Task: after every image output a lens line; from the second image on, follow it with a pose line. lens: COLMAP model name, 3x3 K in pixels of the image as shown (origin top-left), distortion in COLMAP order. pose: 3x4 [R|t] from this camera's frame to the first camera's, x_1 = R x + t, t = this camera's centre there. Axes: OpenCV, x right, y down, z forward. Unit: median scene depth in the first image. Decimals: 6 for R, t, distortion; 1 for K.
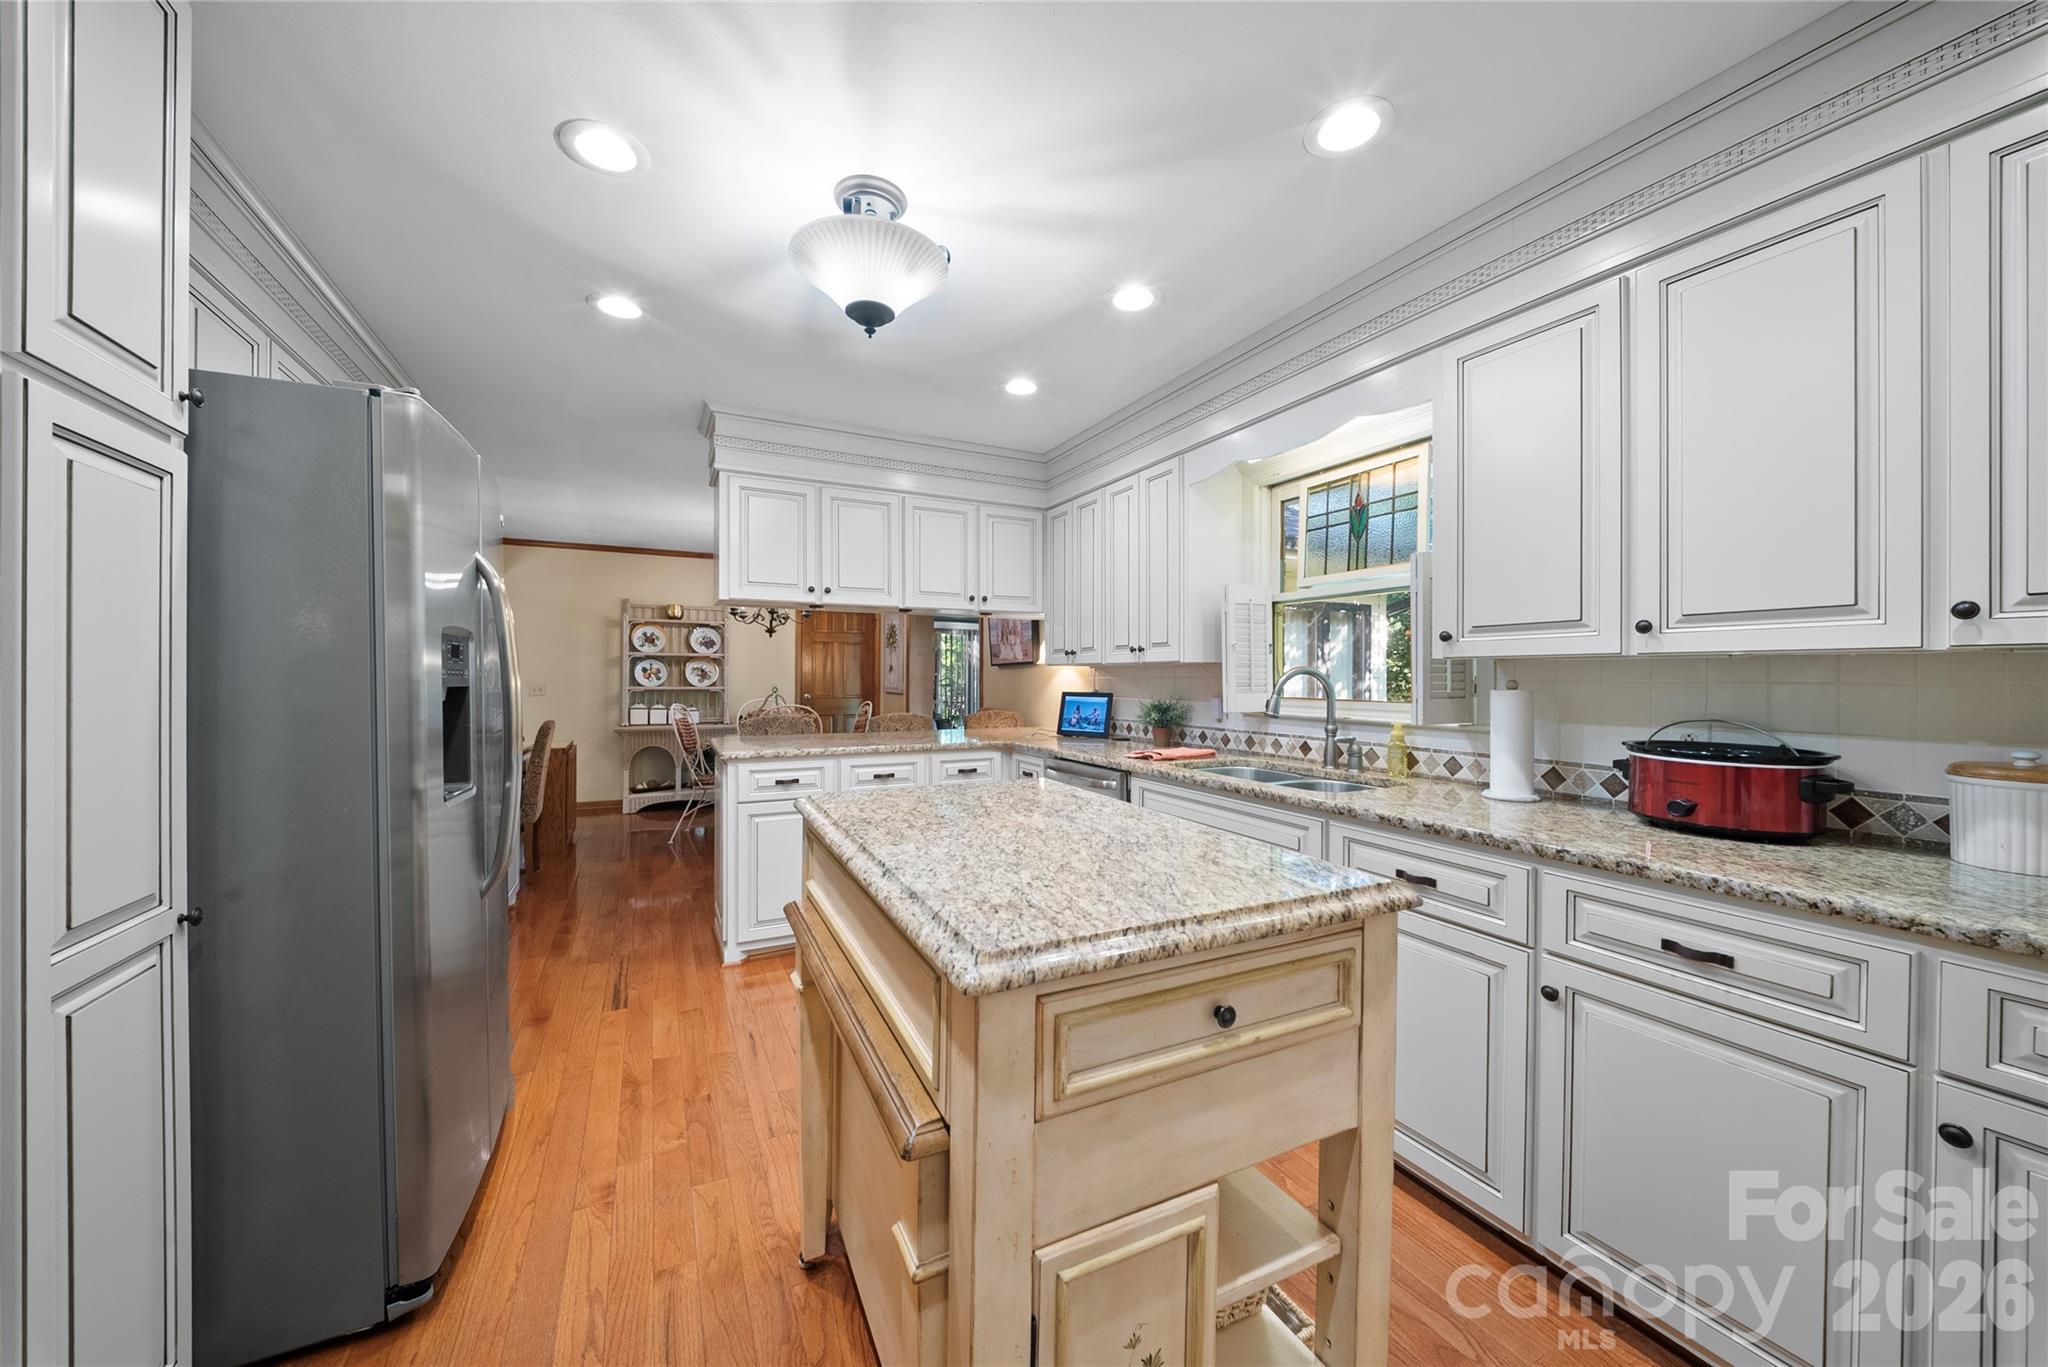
lens RADIAL K [[720.5, 0, 1024.0], [0, 720.5, 683.5], [0, 0, 1]] dist [0.000249, -0.000030]
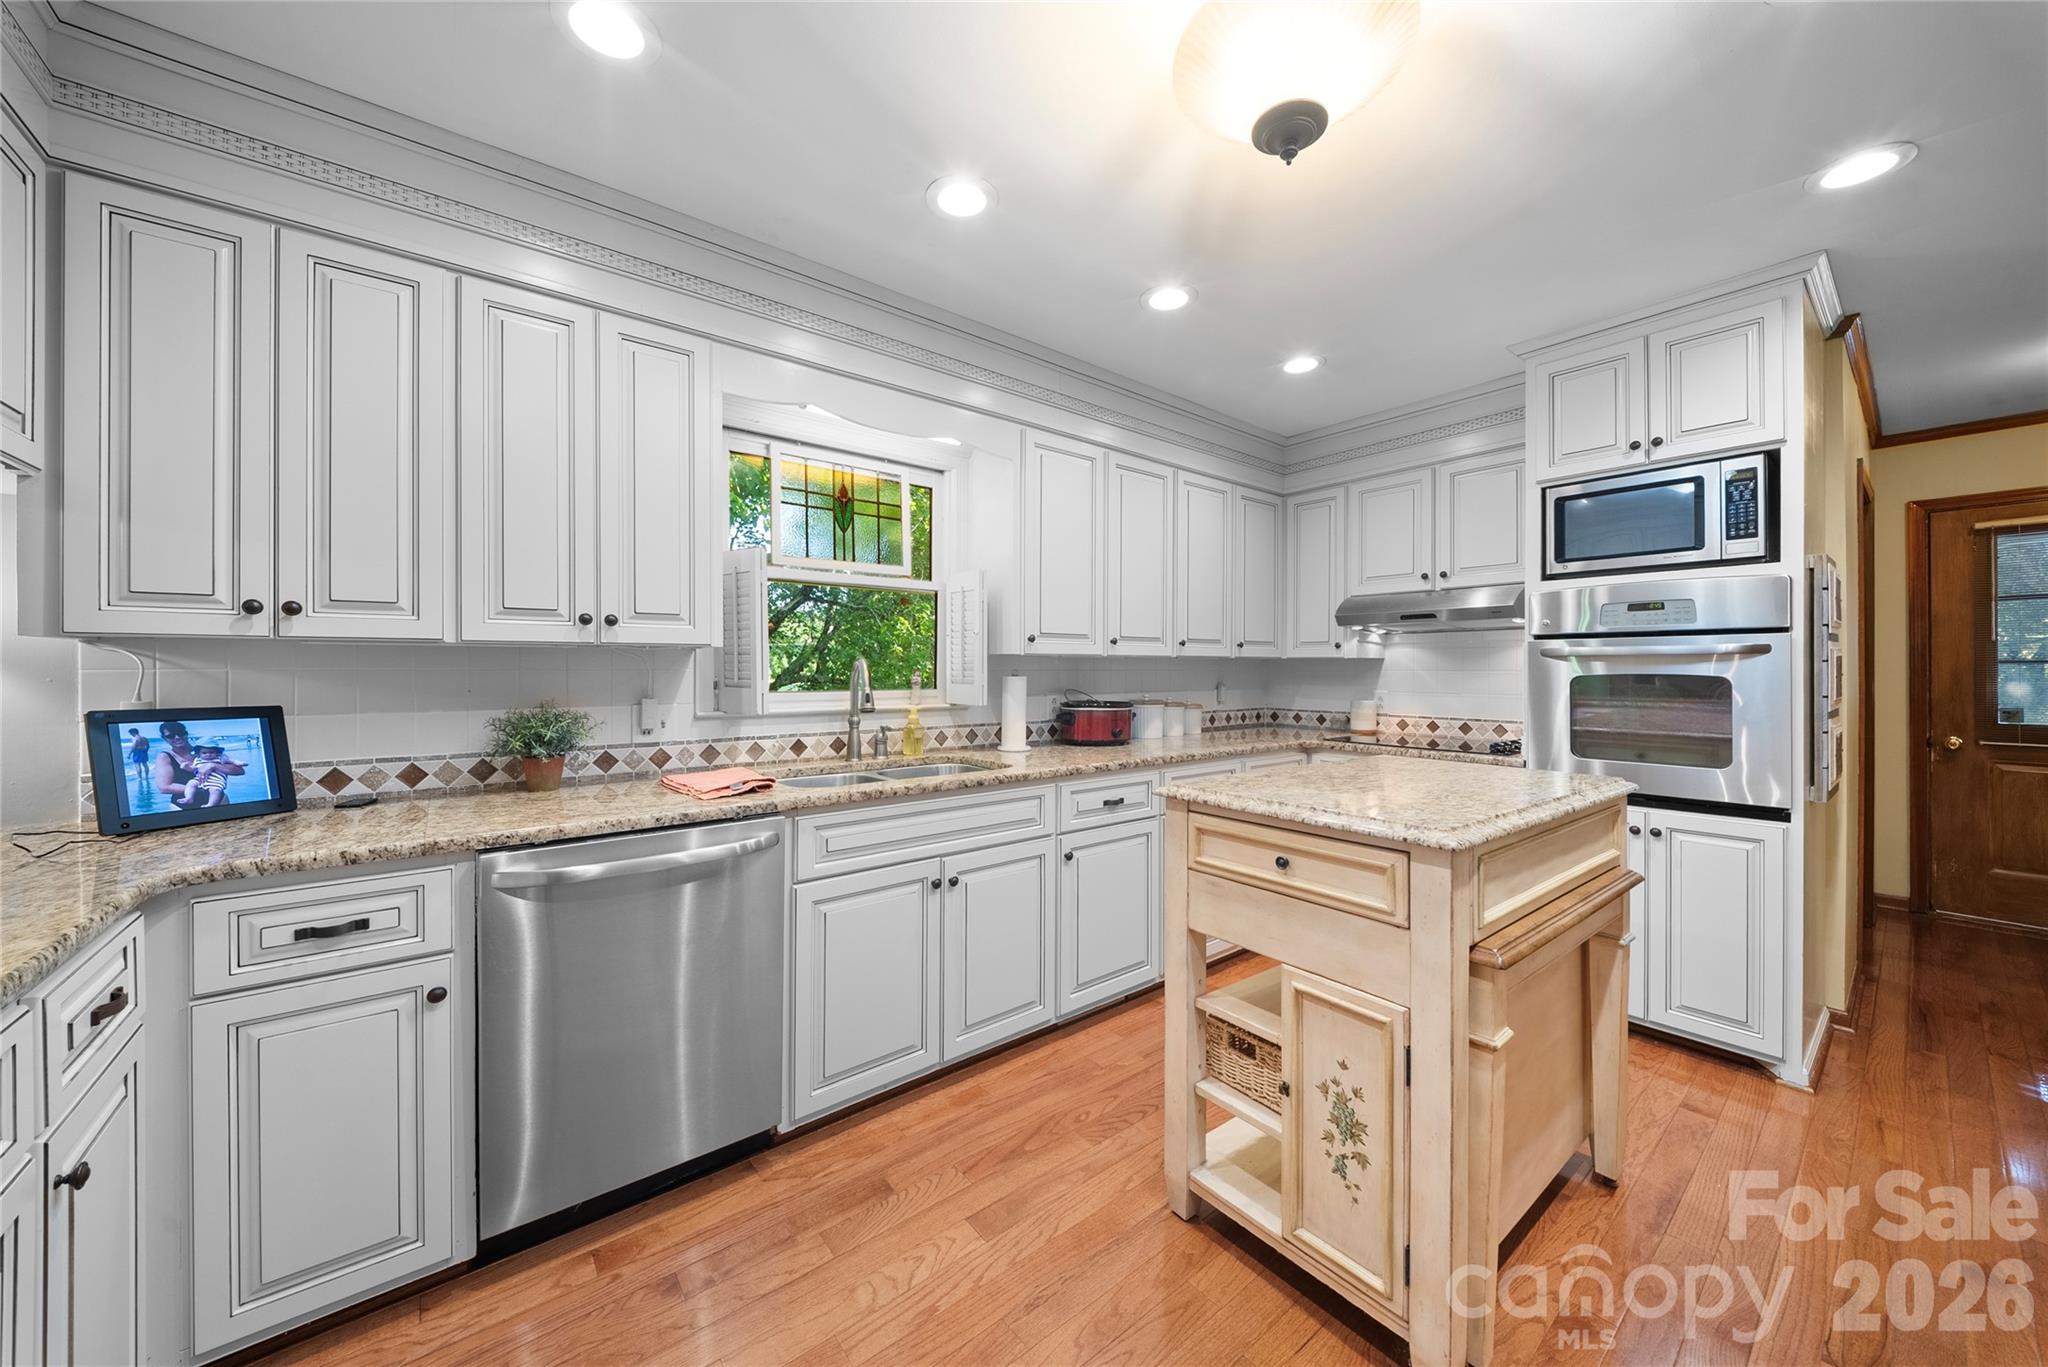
lens RADIAL K [[716.9, 0, 1024.0], [0, 716.9, 683.5], [0, 0, 1]] dist [-0.040453, 0.000005]
pose [[-0.224178, -0.025659, 0.974210, -0.619525], [0.008885, 0.999558, 0.028371, -0.013778], [-0.974508, 0.015016, -0.223851, 1.075425]]
